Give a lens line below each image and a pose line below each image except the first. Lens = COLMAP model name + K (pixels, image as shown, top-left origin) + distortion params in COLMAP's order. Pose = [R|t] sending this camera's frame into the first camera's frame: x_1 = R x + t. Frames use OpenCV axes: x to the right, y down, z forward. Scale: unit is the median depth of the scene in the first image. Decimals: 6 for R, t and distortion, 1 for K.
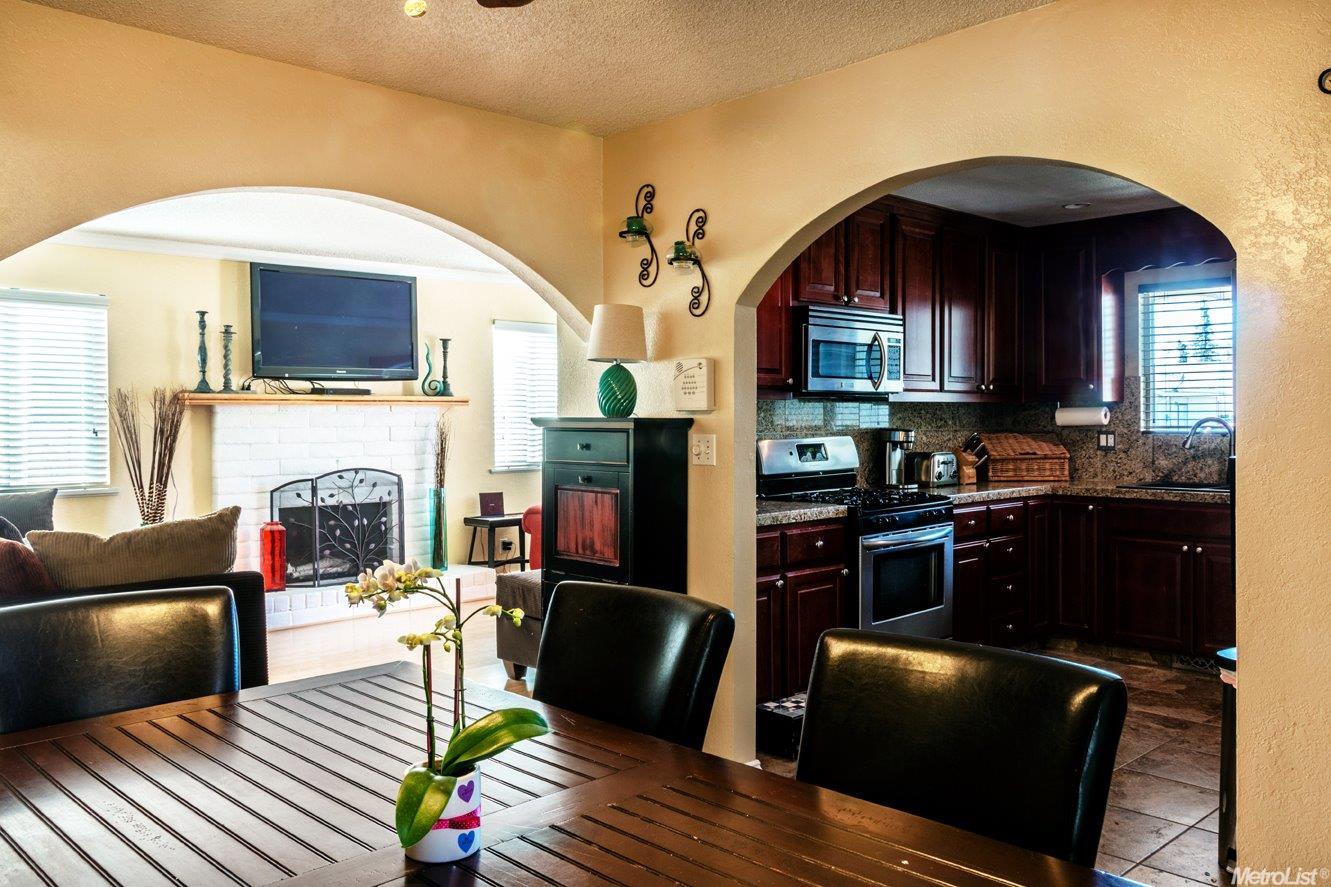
lens RADIAL K [[1090.5, 0, 665.5], [0, 1090.5, 443.5], [0, 0, 1]] dist [0.007153, 0.000447]
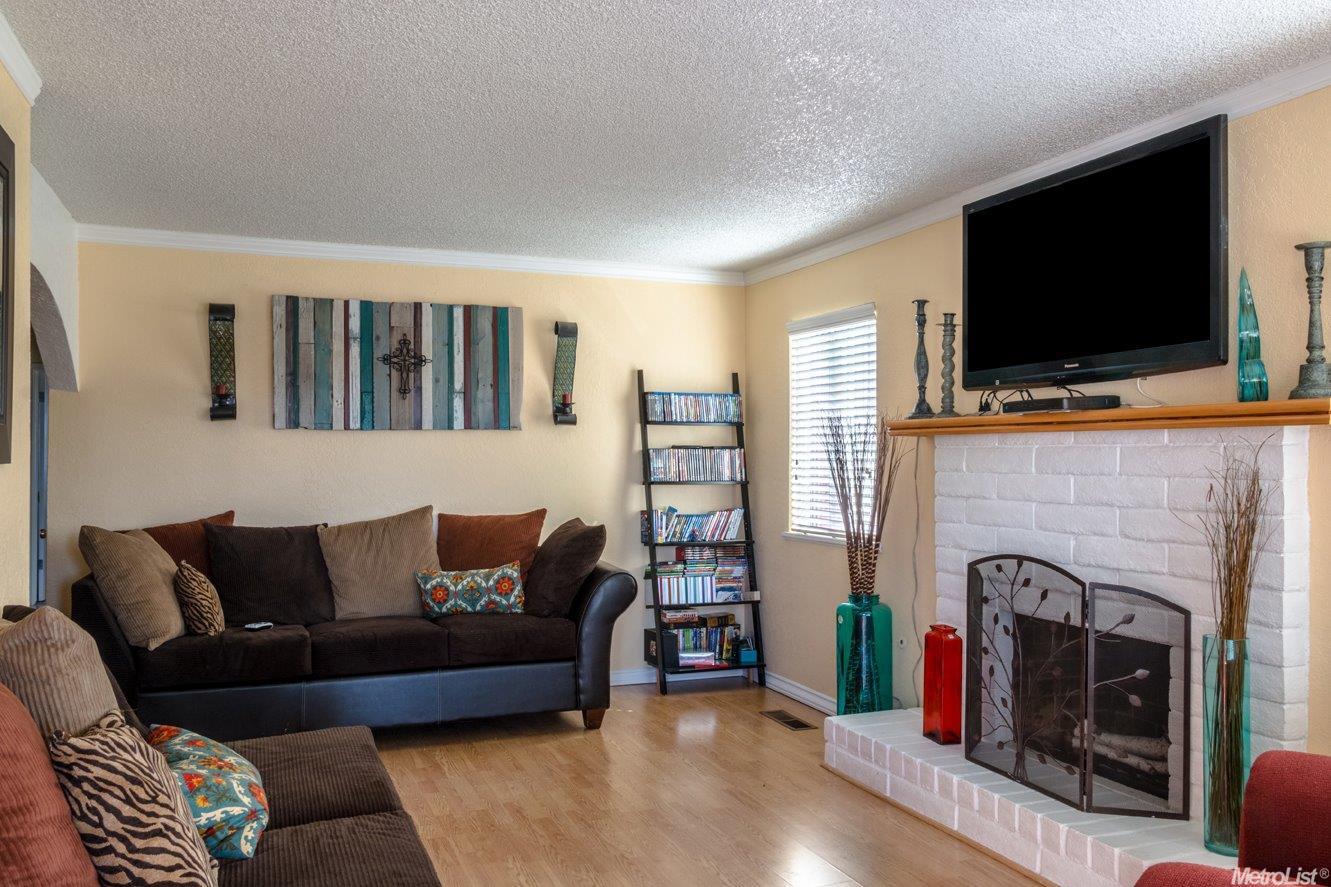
lens RADIAL K [[1021.0, 0, 665.5], [0, 1021.0, 443.5], [0, 0, 1]] dist [0.000121, -0.000659]
pose [[-0.372199, -0.006430, -0.928131, 0.219108], [-0.024724, 0.999690, 0.002989, -0.026563], [0.927824, 0.024060, -0.372242, 1.022436]]
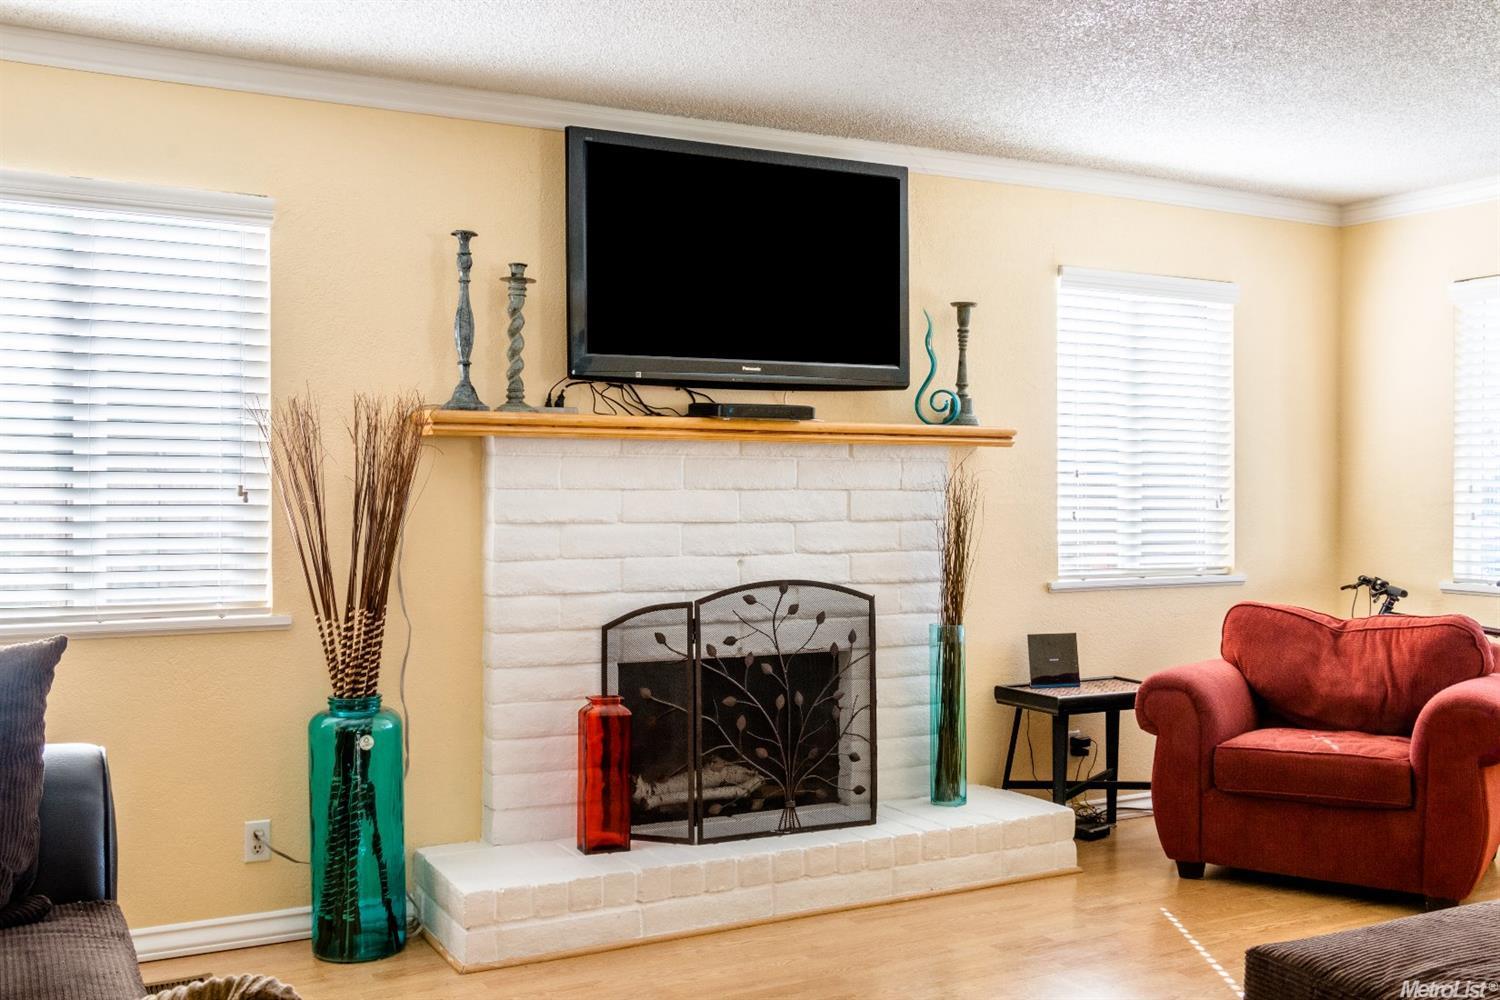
lens RADIAL K [[1433.3, 0, 750.0], [0, 1433.3, 500.0], [0, 0, 1]] dist [-0.027890, 0.009943]
pose [[0.965173, 0.006193, -0.261540, -0.142531], [-0.011693, 0.999742, -0.019477, 0.001354], [0.261352, 0.021857, 0.964996, 0.427338]]
